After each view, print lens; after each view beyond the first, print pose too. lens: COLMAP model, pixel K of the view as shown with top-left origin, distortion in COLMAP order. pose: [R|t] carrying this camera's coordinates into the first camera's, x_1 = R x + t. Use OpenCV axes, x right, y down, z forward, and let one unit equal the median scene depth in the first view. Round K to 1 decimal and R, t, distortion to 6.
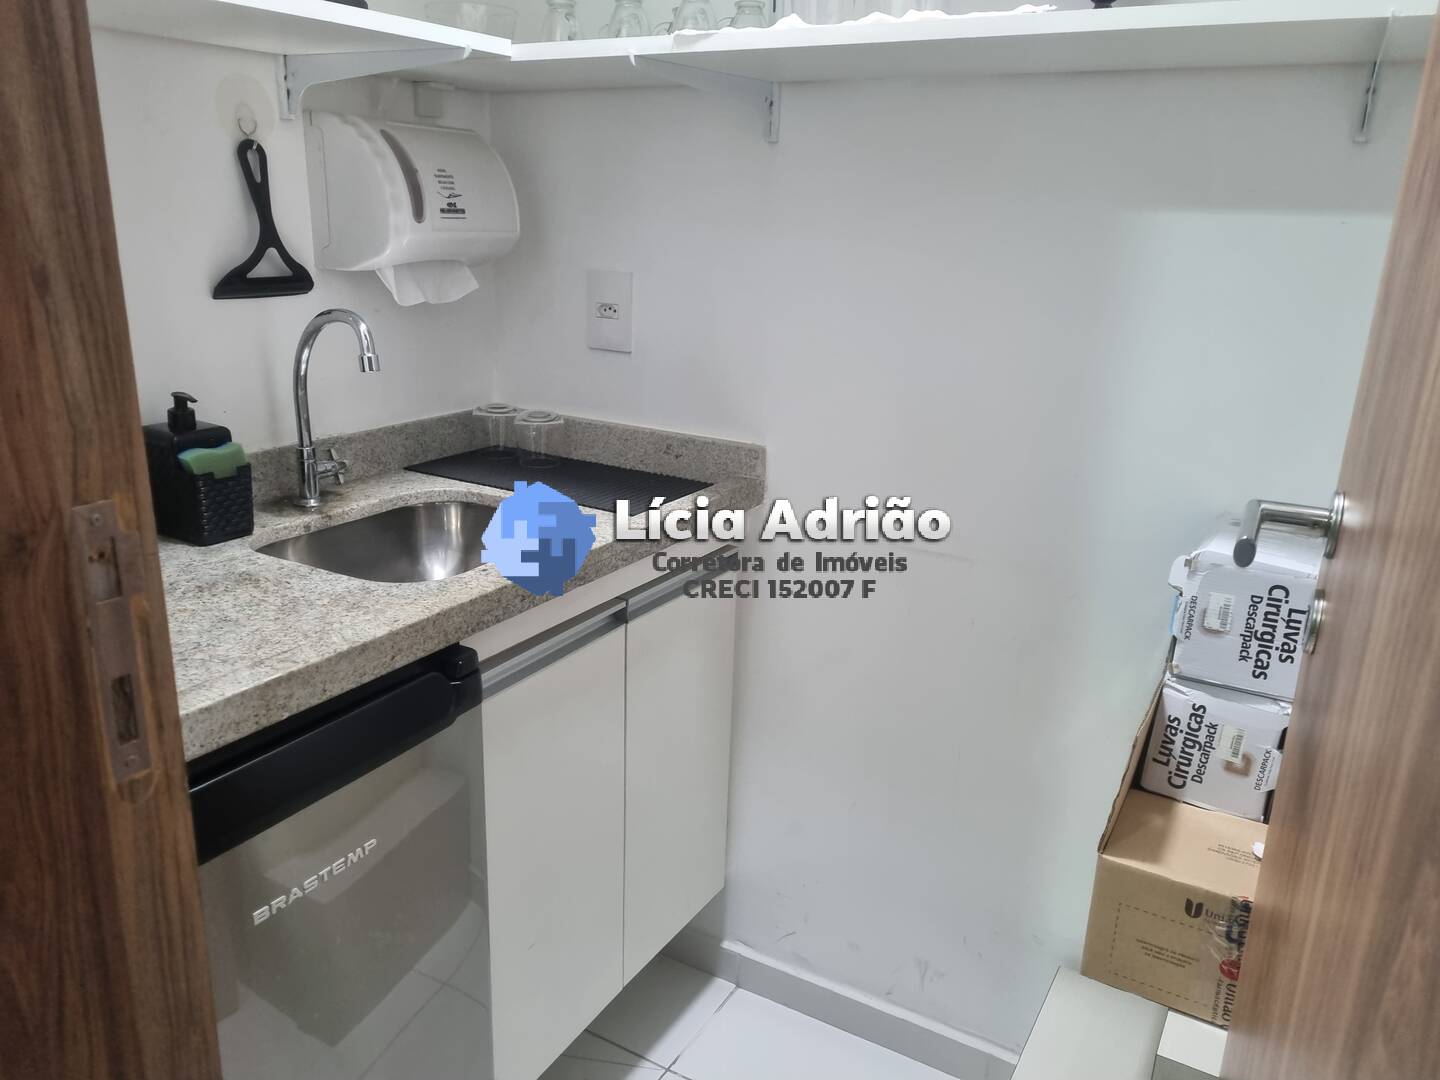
lens RADIAL K [[1088.4, 0, 727.0], [0, 1088.4, 538.3], [0, 0, 1]] dist [0.057351, -0.043672]
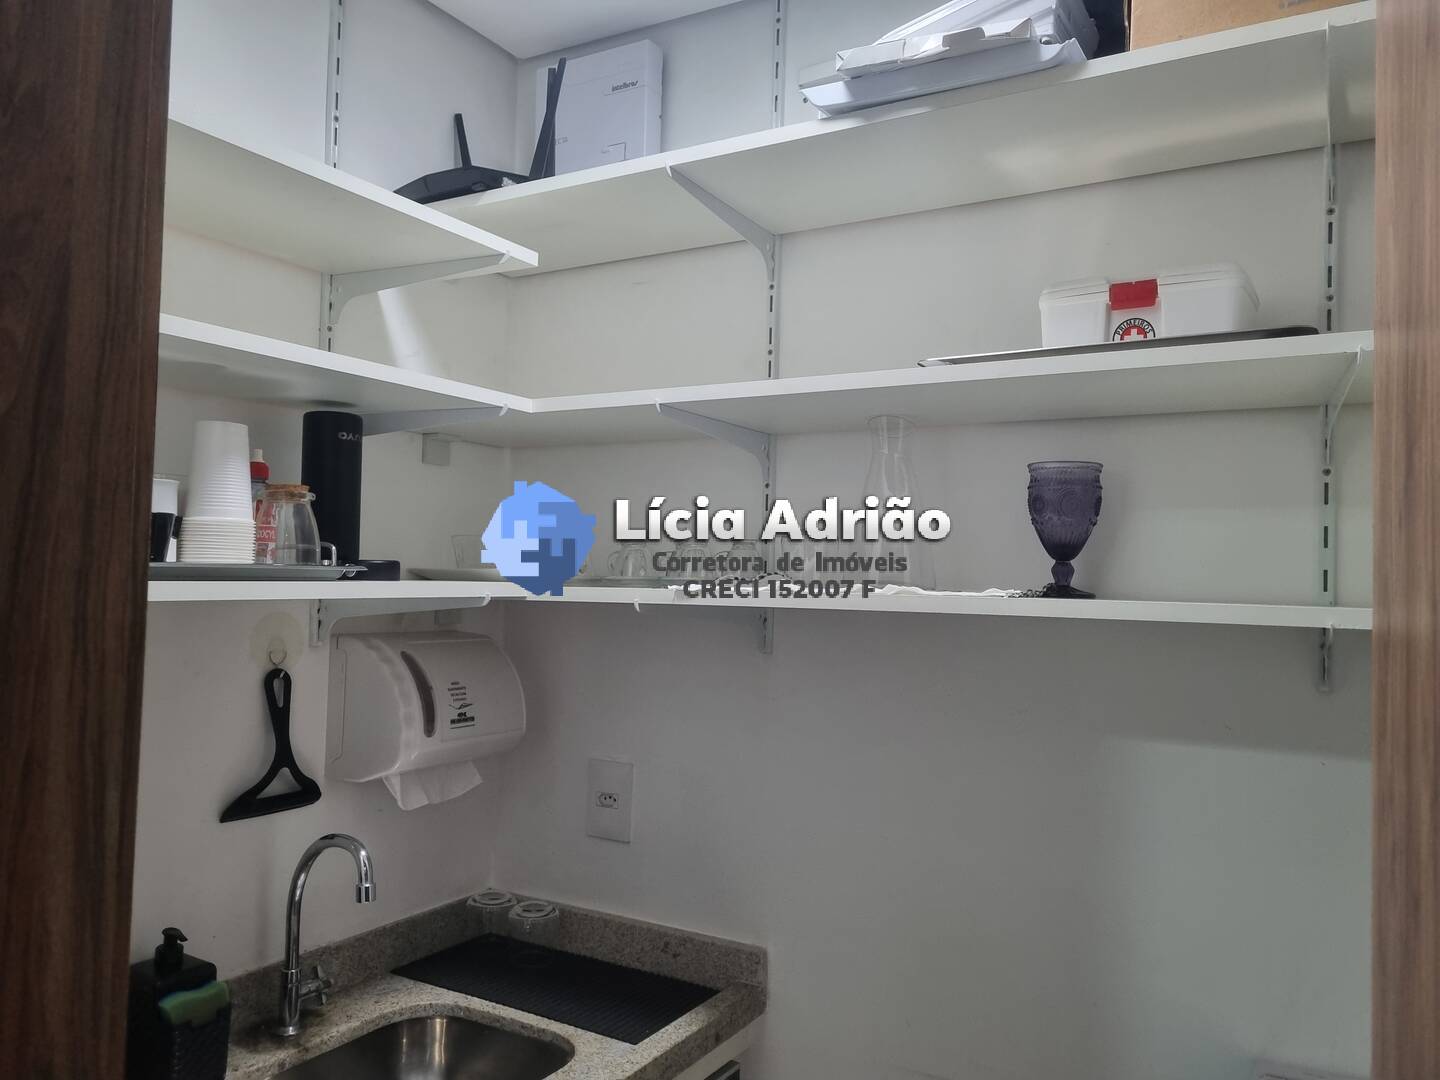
lens RADIAL K [[1088.4, 0, 716.1], [0, 1088.4, 537.5], [0, 0, 1]] dist [0.057351, -0.043672]
pose [[0.999924, -0.007187, -0.010040, 0.003154], [0.003589, 0.947223, -0.320556, -0.129994], [0.011814, 0.320495, 0.947177, -0.039599]]
